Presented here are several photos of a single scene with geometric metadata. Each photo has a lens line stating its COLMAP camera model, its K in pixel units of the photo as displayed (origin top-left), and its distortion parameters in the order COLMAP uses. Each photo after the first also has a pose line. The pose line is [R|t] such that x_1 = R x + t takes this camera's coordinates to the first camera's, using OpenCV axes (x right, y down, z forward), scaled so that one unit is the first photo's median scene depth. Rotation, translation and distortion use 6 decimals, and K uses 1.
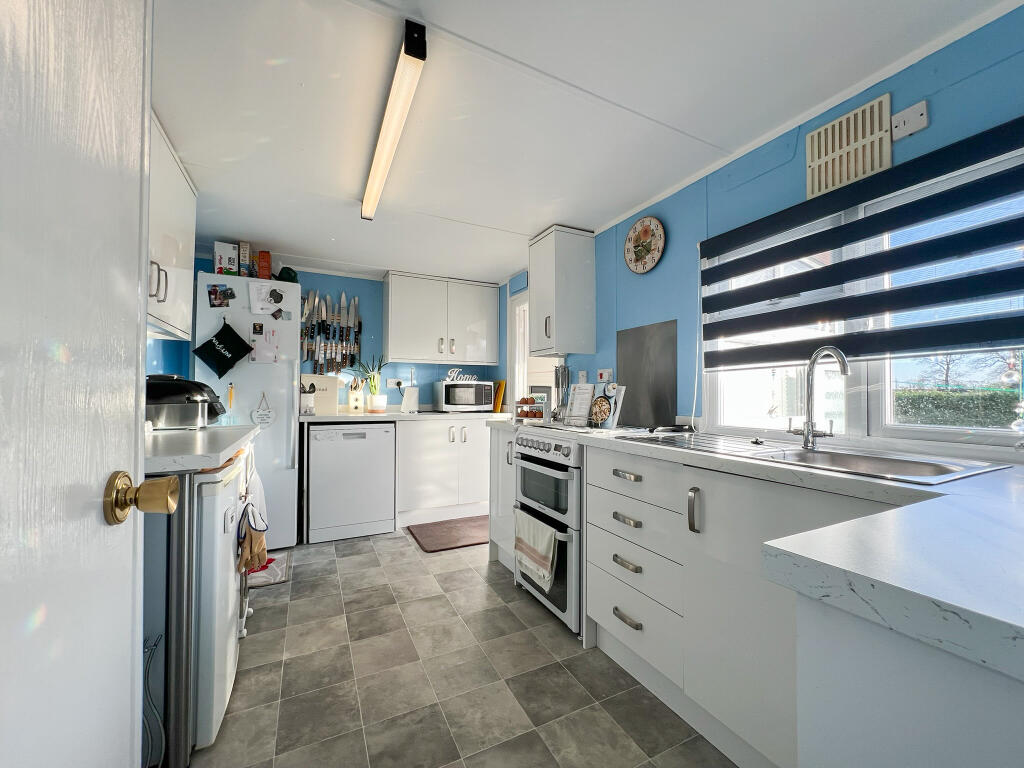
lens RADIAL K [[409.1, 0, 511.6], [0, 409.1, 388.5], [0, 0, 1]] dist [-0.000604, 0.000444]
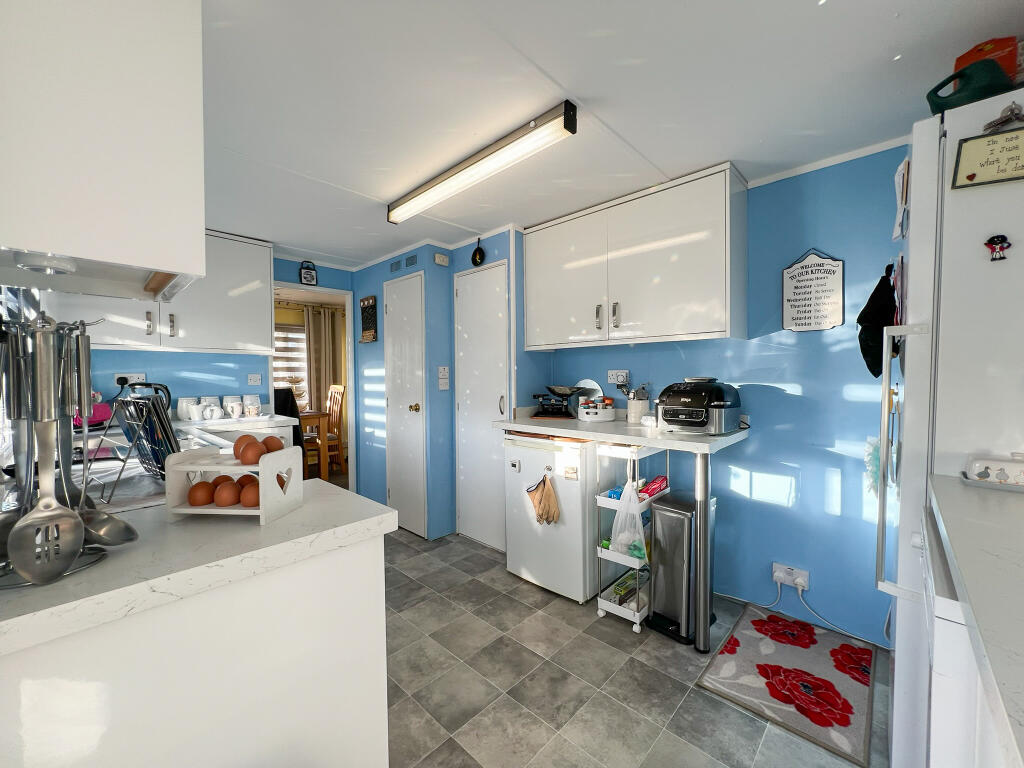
lens RADIAL K [[409.1, 0, 512.8], [0, 409.1, 385.4], [0, 0, 1]] dist [-0.000604, 0.000444]
pose [[-0.938993, 0.013631, -0.343666, -0.051810], [0.011044, 0.999894, 0.009485, -0.029114], [0.343759, 0.005111, -0.939044, 1.731668]]
